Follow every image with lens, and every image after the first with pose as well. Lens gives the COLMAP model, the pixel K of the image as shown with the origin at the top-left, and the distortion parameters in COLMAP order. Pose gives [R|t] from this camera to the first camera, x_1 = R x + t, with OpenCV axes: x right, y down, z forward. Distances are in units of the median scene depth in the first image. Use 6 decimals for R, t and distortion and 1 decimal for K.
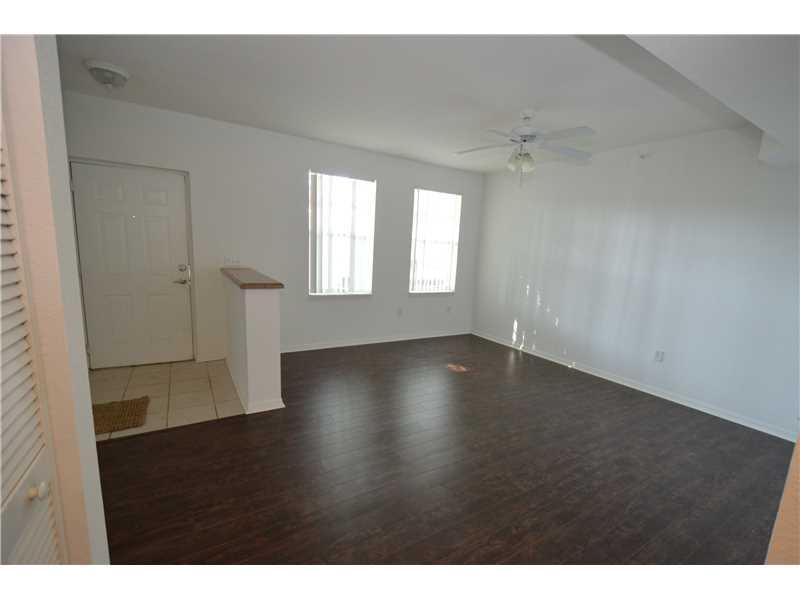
lens RADIAL K [[356.5, 0, 400.0], [0, 356.5, 300.0], [0, 0, 1]] dist [-0.000646, -0.000157]
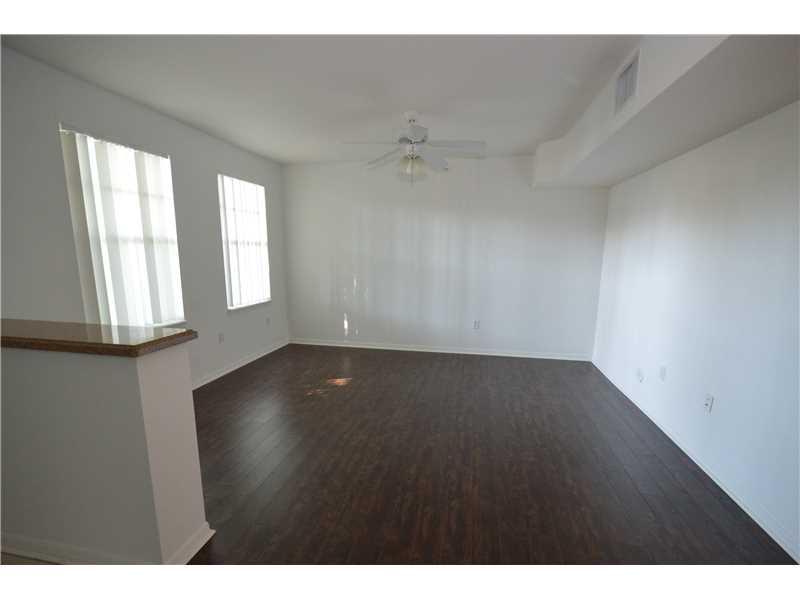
lens RADIAL K [[356.5, 0, 400.0], [0, 356.5, 300.0], [0, 0, 1]] dist [-0.000646, -0.000157]
pose [[0.679277, -0.151452, 0.718085, -0.300943], [0.137888, 0.987386, 0.077814, -0.055219], [-0.720812, 0.046157, 0.691592, 0.217012]]
